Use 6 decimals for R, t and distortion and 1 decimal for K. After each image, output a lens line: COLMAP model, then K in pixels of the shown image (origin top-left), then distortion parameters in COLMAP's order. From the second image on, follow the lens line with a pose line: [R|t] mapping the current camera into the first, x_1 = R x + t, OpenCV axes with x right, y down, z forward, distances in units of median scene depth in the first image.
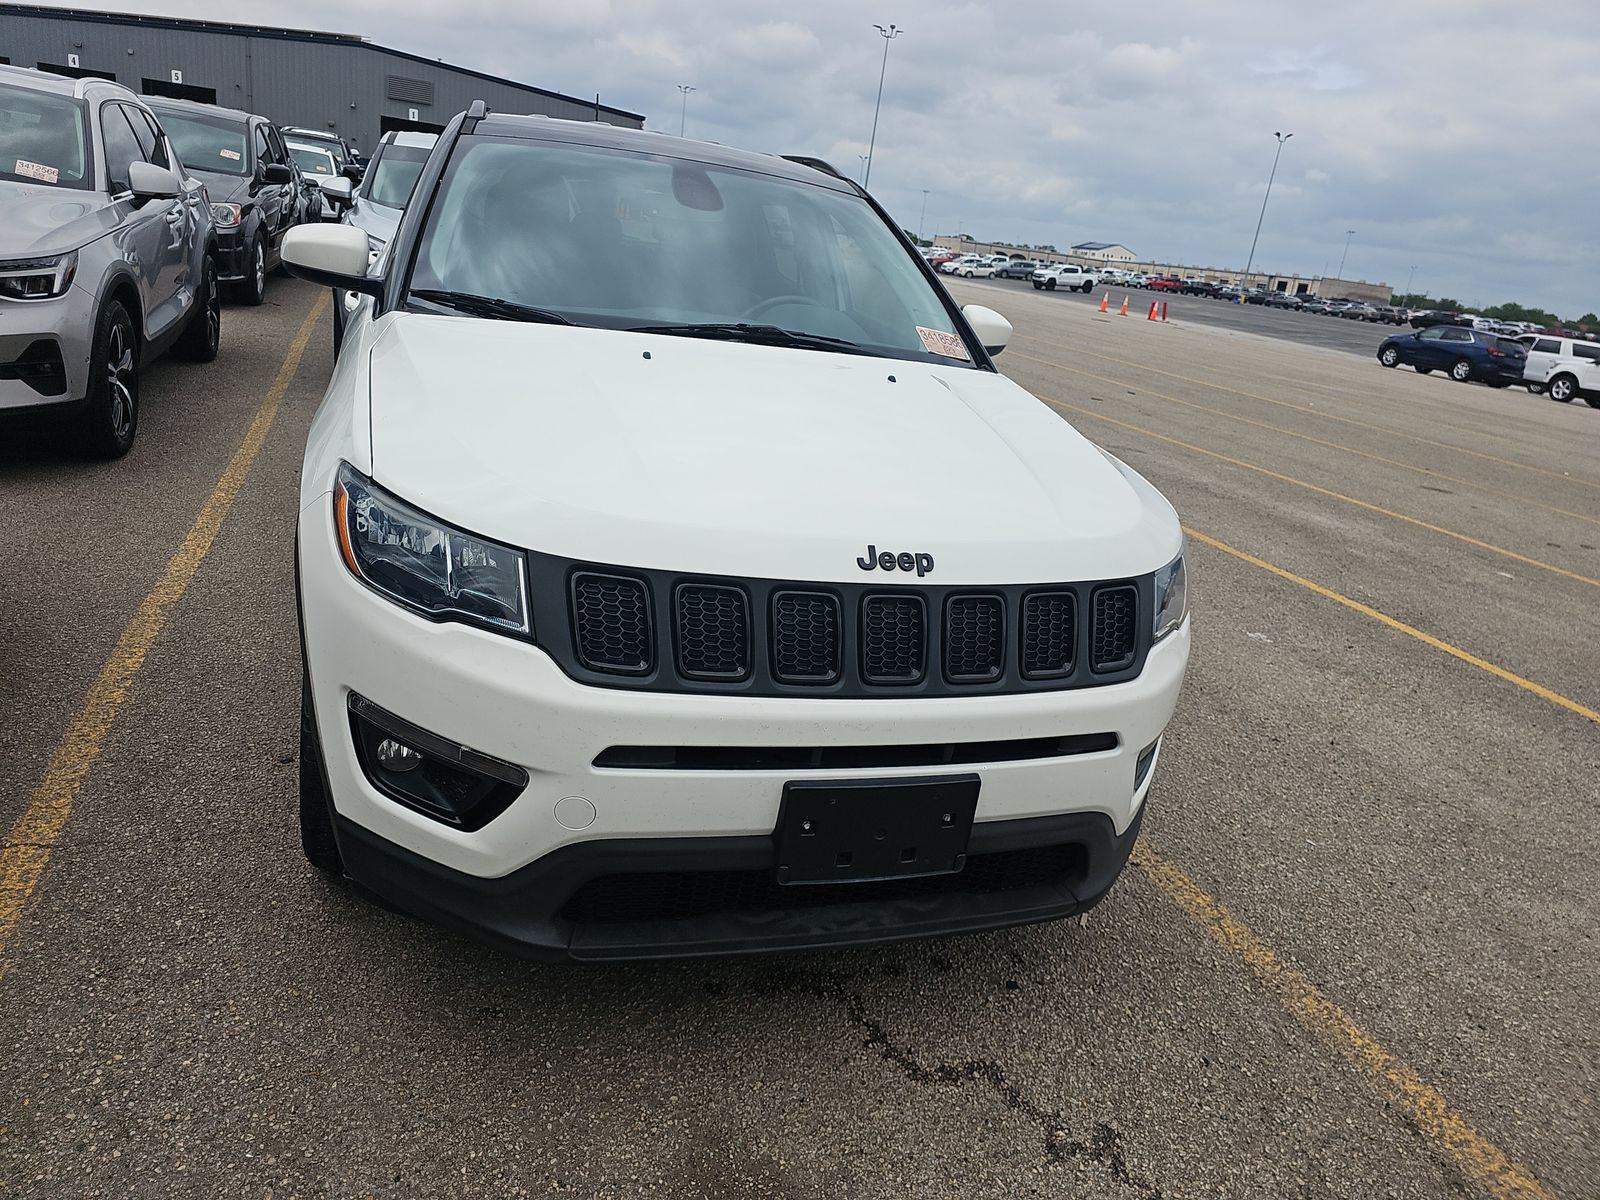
lens RADIAL K [[1090.5, 0, 788.6], [0, 1090.5, 599.1], [0, 0, 1]] dist [0.068393, -0.082496]
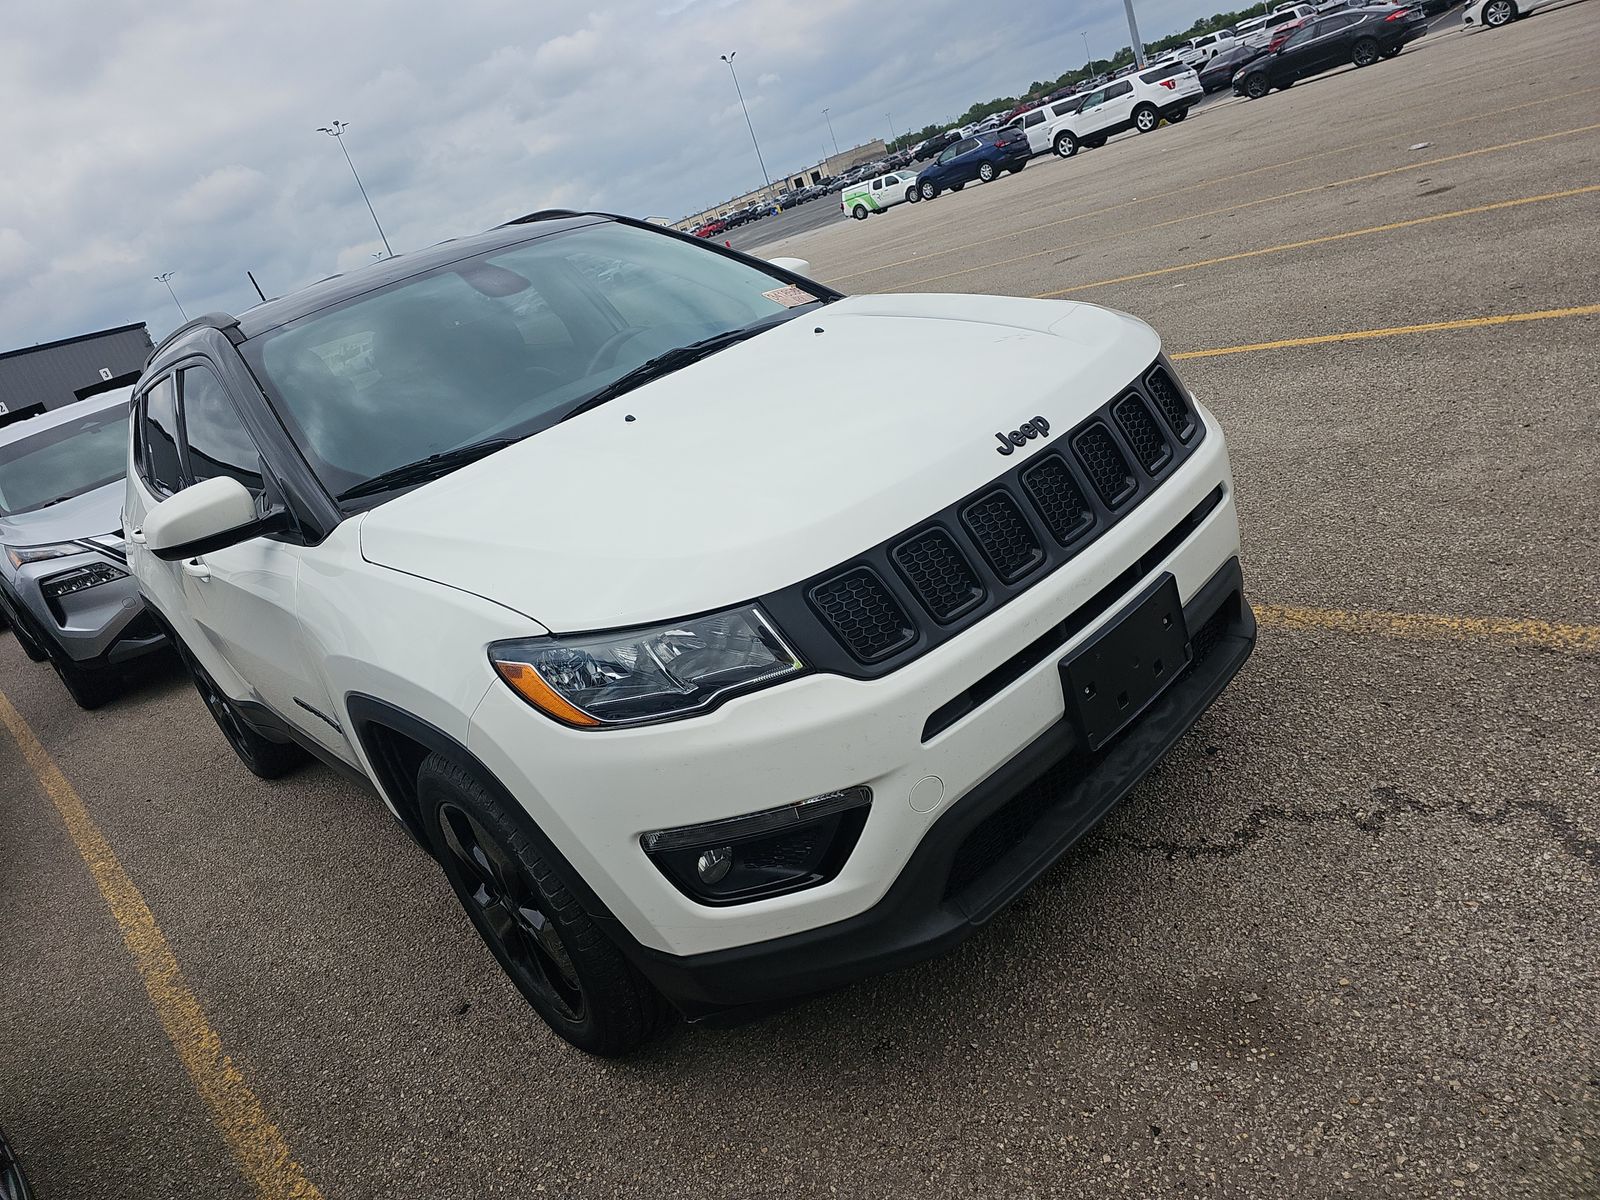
lens RADIAL K [[1090.5, 0, 788.6], [0, 1090.5, 599.1], [0, 0, 1]] dist [0.068393, -0.082496]
pose [[0.817854, -0.526868, 0.231354, -0.301309], [0.530316, 0.846184, 0.052325, -0.054752], [-0.223336, 0.079897, 0.971461, 0.017368]]
